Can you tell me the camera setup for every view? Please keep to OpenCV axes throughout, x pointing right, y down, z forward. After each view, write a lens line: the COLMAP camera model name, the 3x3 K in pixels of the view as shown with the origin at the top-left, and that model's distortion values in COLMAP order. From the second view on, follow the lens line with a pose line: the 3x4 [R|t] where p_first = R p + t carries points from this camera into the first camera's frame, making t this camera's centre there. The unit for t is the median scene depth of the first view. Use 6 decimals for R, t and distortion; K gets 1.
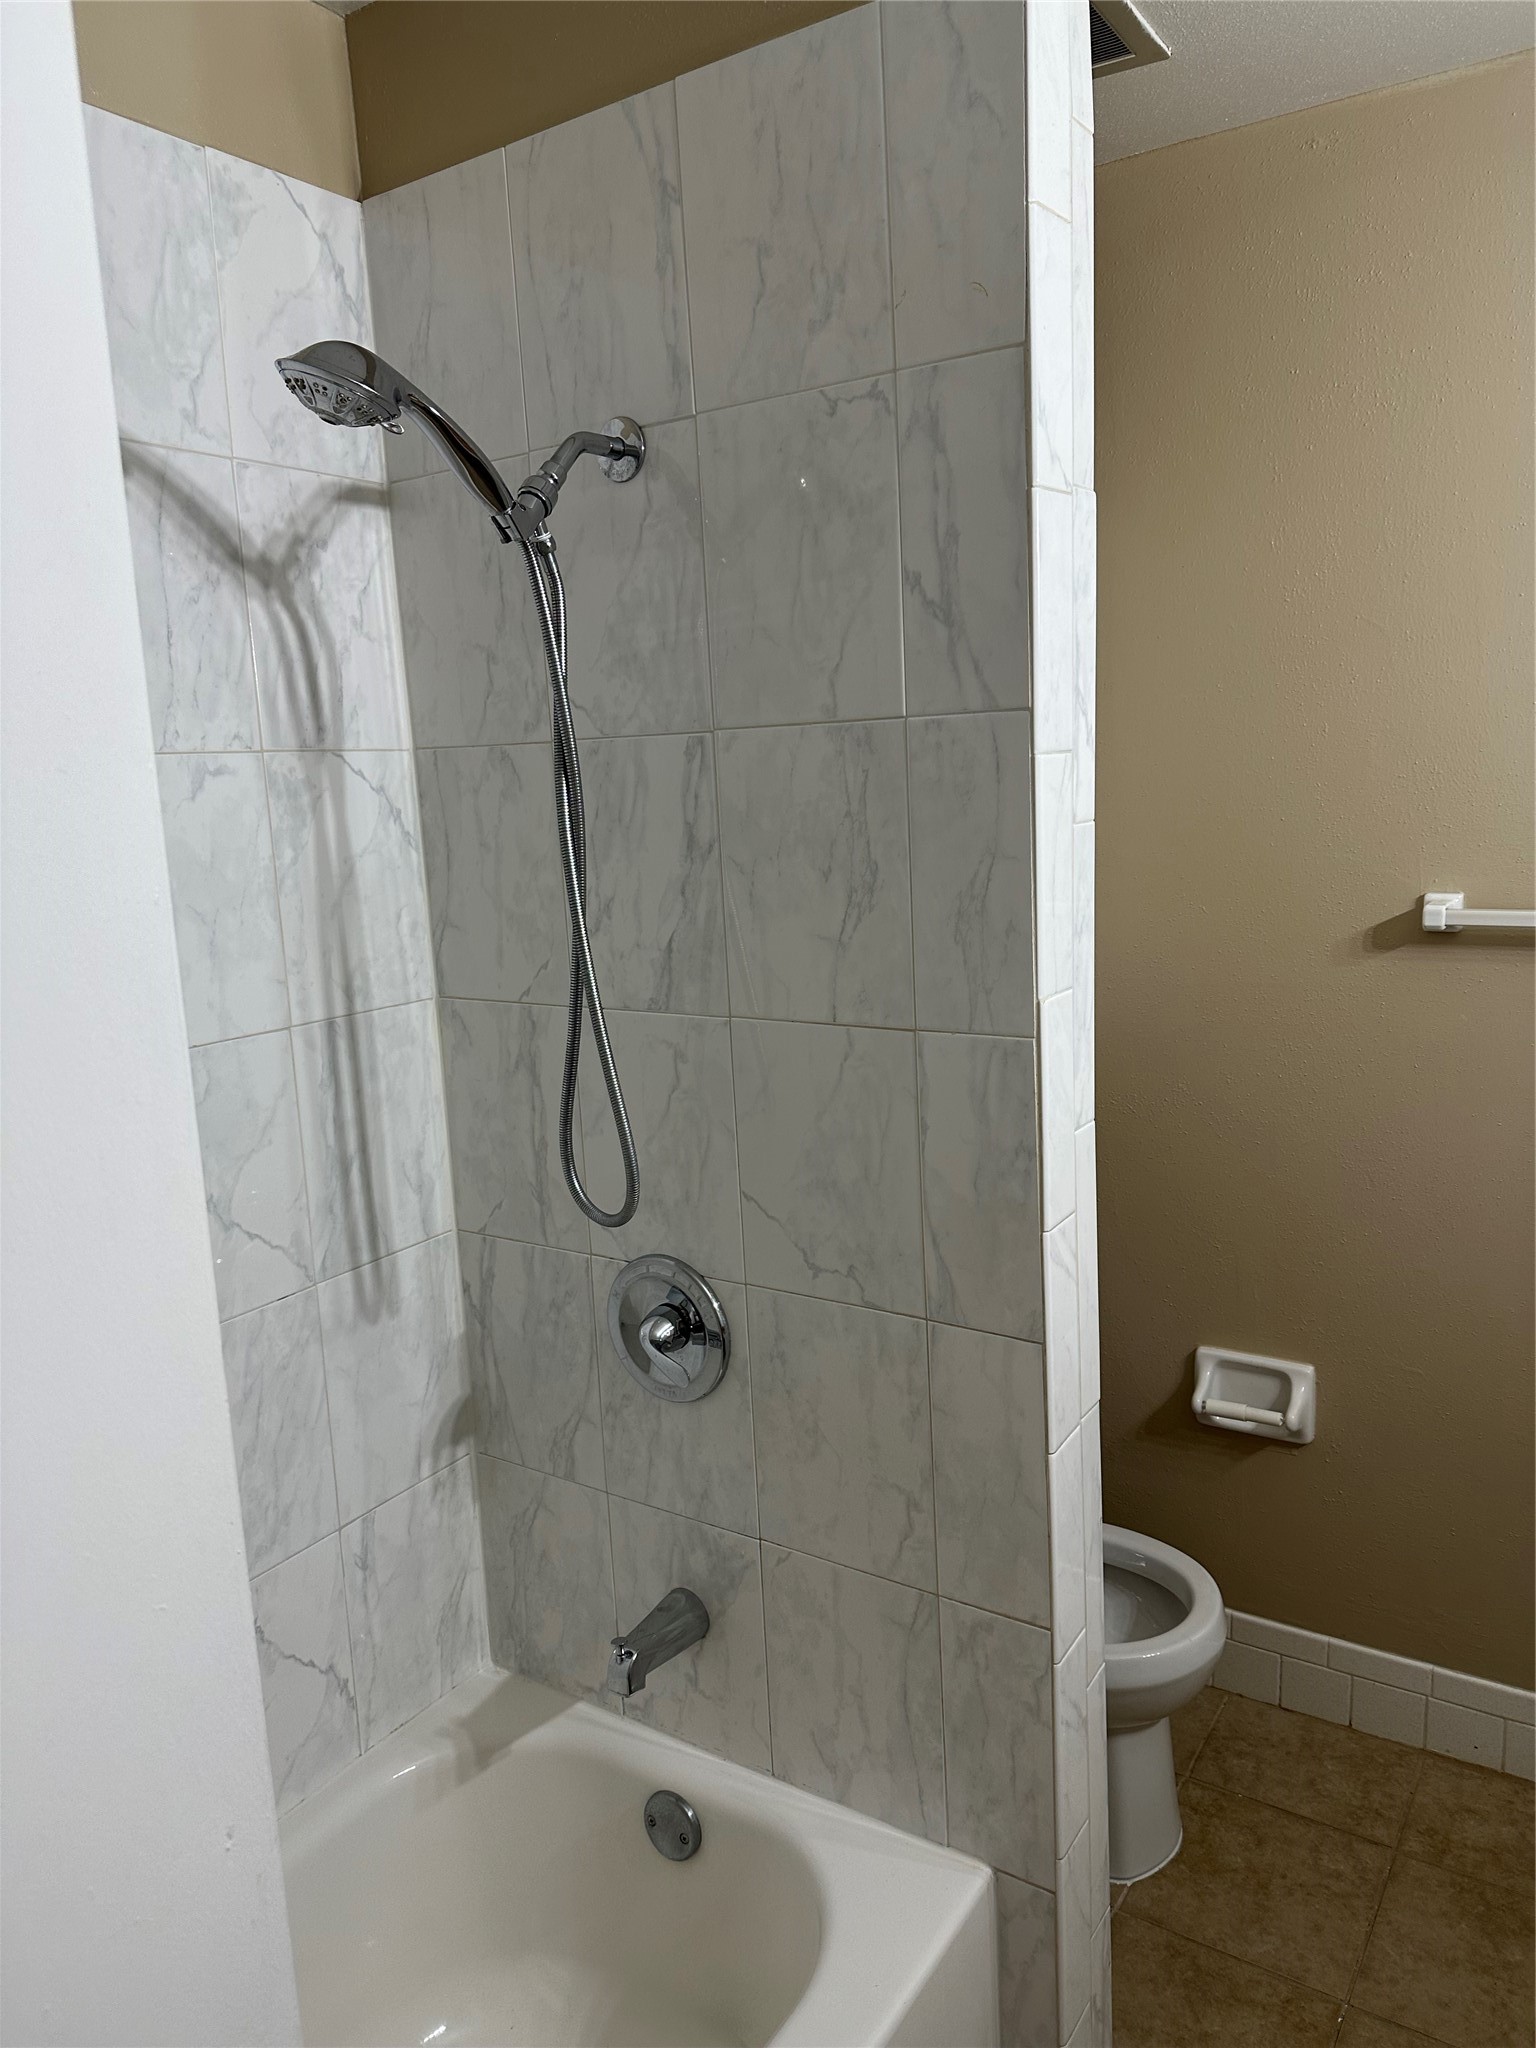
lens RADIAL K [[1450.6, 0, 768.0], [0, 1450.6, 1024.0], [0, 0, 1]] dist [0.004878, -0.008629]
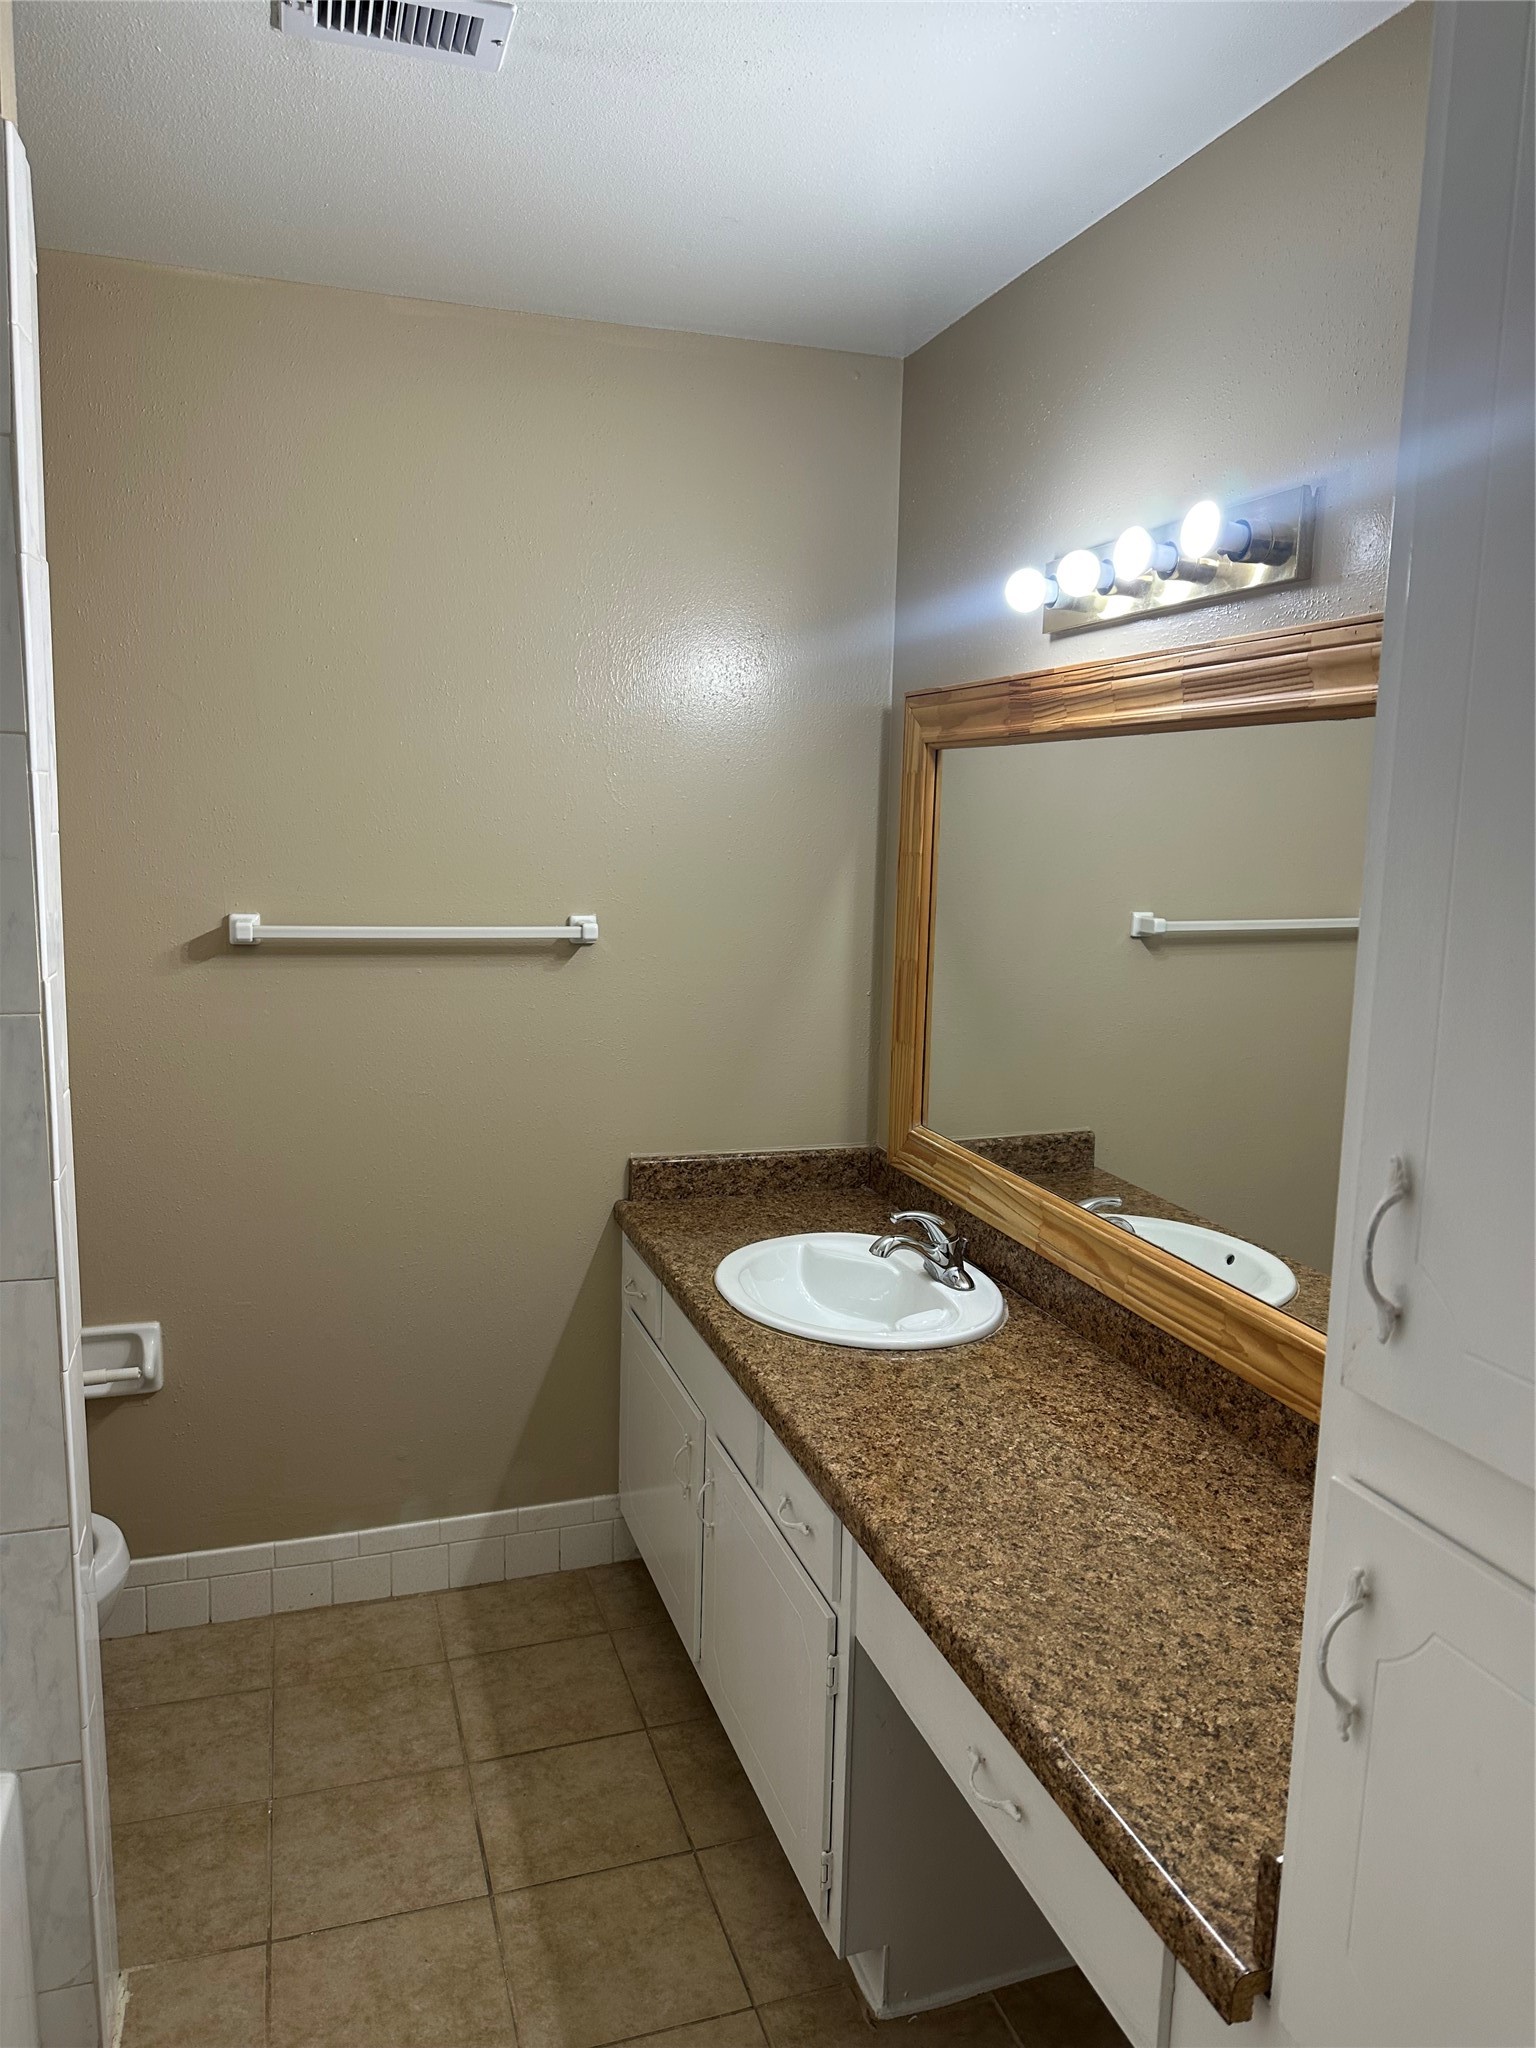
lens RADIAL K [[1428.6, 0, 768.0], [0, 1428.6, 1024.0], [0, 0, 1]] dist [0.044476, 0.000920]
pose [[0.624176, -0.051486, 0.779585, -0.229597], [0.079494, 0.996833, 0.002186, 0.038635], [-0.777229, 0.060608, 0.626292, -0.126640]]
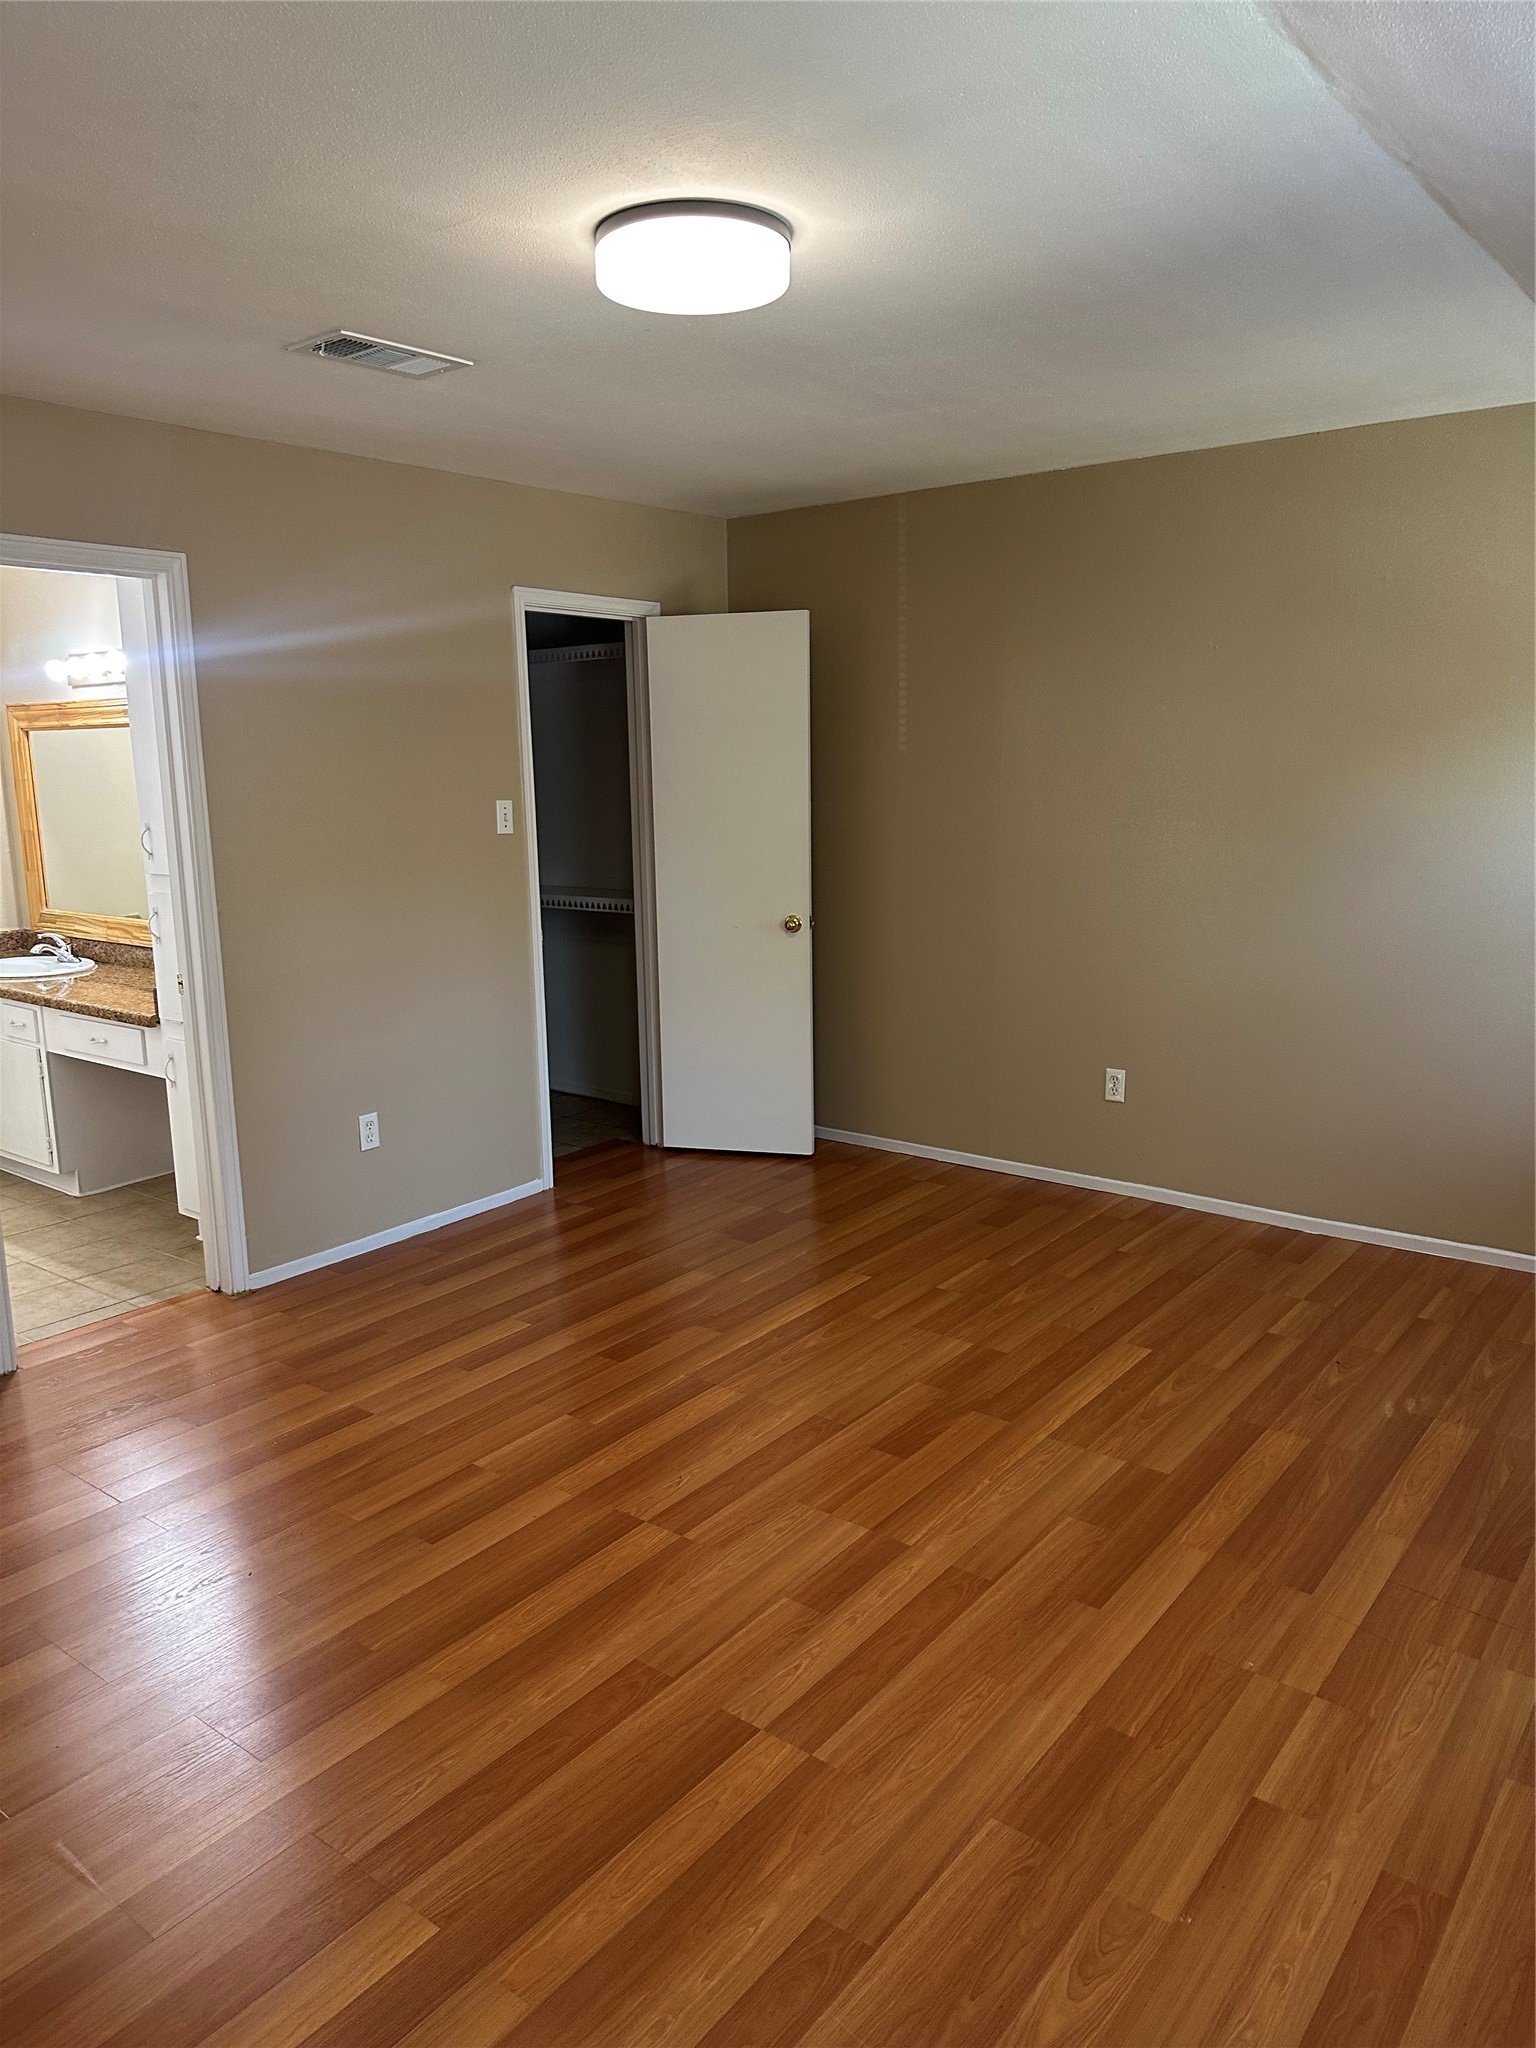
lens RADIAL K [[1428.6, 0, 768.0], [0, 1428.6, 1024.0], [0, 0, 1]] dist [0.044476, 0.000920]
pose [[0.090461, -0.137744, 0.986328, -2.317069], [0.181436, 0.976094, 0.119674, 0.363689], [-0.979233, 0.168129, 0.113290, -1.370149]]
